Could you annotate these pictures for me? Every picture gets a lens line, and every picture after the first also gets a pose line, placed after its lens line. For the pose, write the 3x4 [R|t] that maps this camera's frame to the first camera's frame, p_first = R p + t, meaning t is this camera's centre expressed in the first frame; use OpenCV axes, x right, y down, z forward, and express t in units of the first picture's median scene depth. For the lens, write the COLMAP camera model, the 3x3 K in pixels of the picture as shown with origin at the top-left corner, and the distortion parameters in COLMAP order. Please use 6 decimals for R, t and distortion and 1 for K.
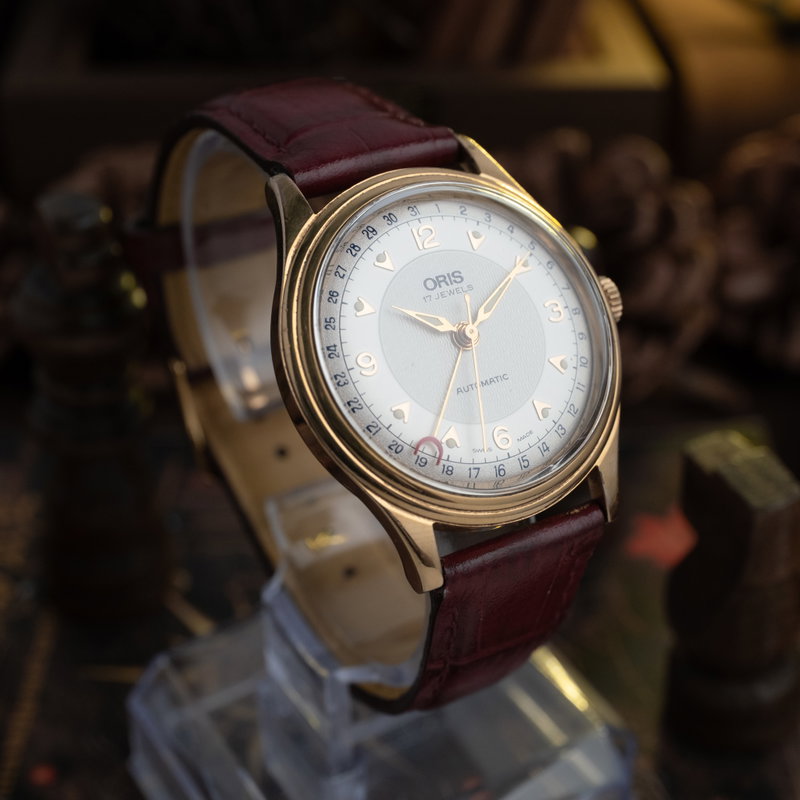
lens RADIAL K [[1189.8, 0, 402.0], [0, 1189.8, 404.0], [0, 0, 1]] dist [0.057991, 0.000000]
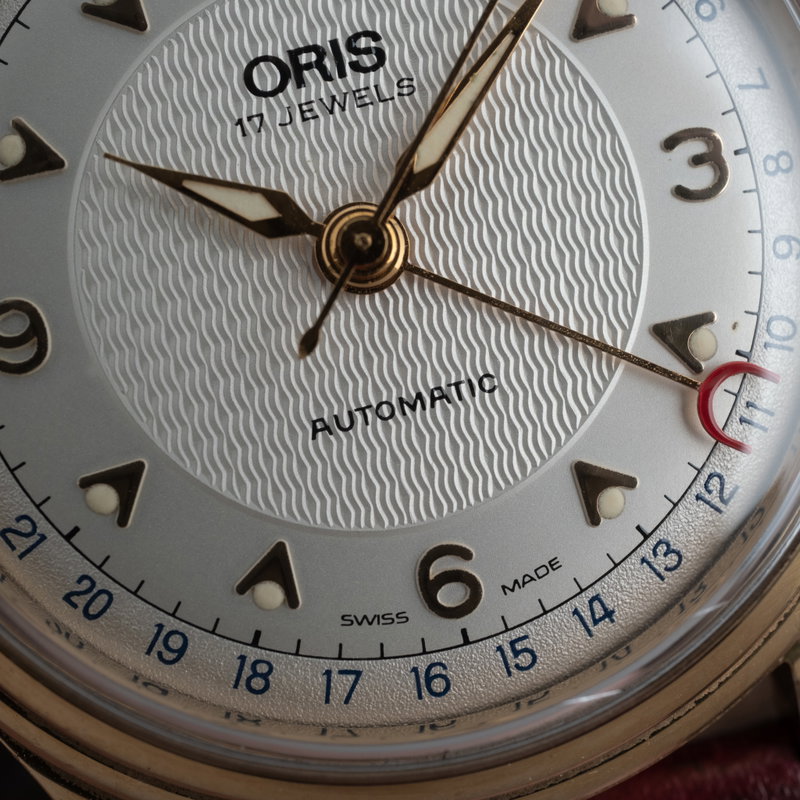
lens RADIAL K [[1189.8, 0, 405.2], [0, 1189.8, 398.8], [0, 0, 1]] dist [0.057991, 0.000000]
pose [[0.941161, 0.099441, -0.322997, 0.169602], [-0.030457, 0.976800, 0.211978, -0.085453], [0.336582, -0.189668, 0.922355, 0.702767]]
